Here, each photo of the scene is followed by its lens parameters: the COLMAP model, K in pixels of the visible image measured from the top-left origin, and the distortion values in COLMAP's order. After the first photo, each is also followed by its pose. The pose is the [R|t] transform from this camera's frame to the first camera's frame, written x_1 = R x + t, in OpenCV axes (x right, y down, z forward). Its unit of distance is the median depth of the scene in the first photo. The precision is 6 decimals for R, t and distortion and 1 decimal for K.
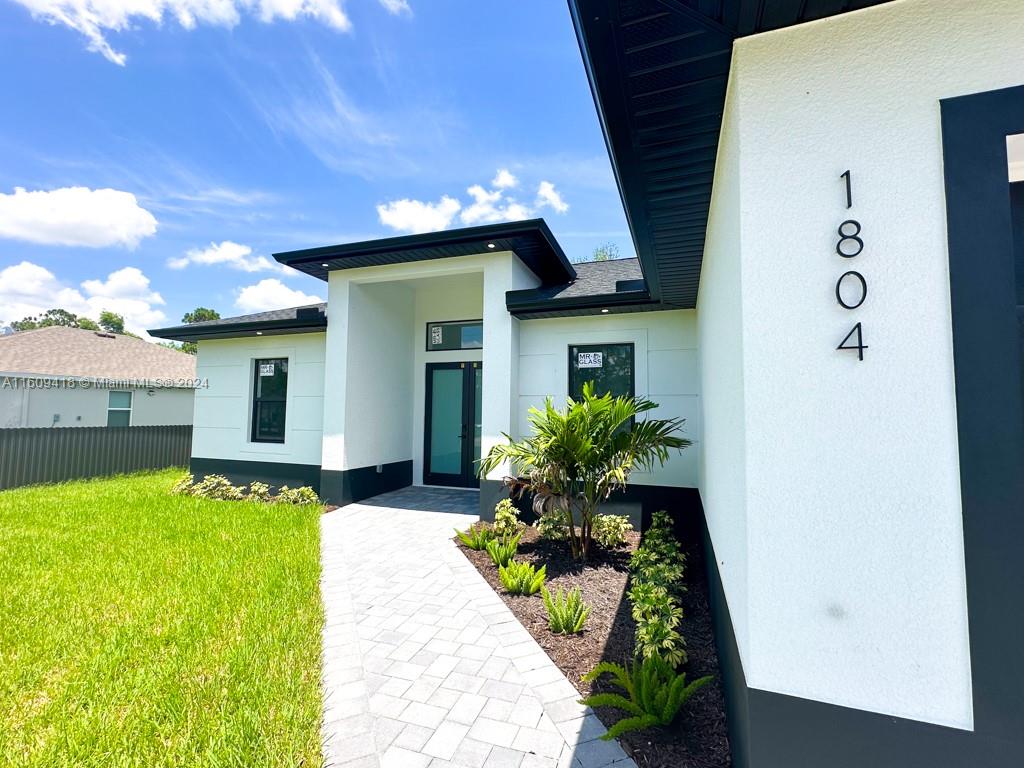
lens RADIAL K [[457.2, 0, 509.4], [0, 457.2, 381.7], [0, 0, 1]] dist [-0.005223, -0.001239]
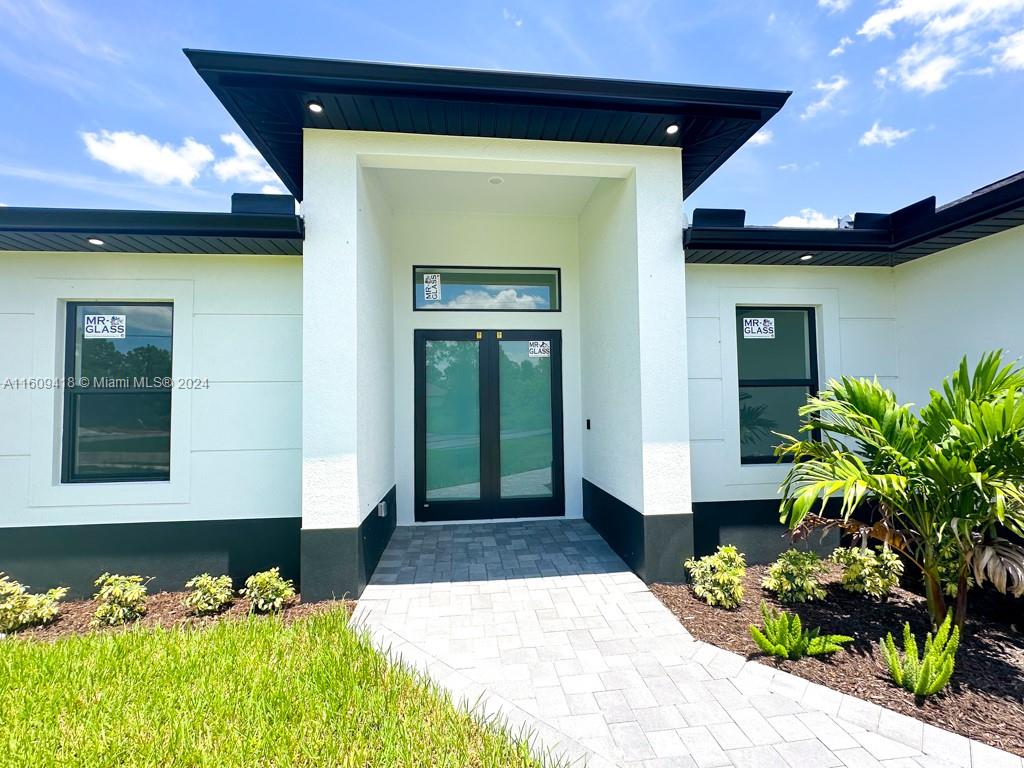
lens RADIAL K [[457.2, 0, 496.5], [0, 457.2, 385.0], [0, 0, 1]] dist [-0.005223, -0.001239]
pose [[0.890510, -0.007099, 0.454908, -0.386138], [-0.005776, 0.999621, 0.026906, 0.019091], [-0.454927, -0.026588, 0.890132, 0.404662]]
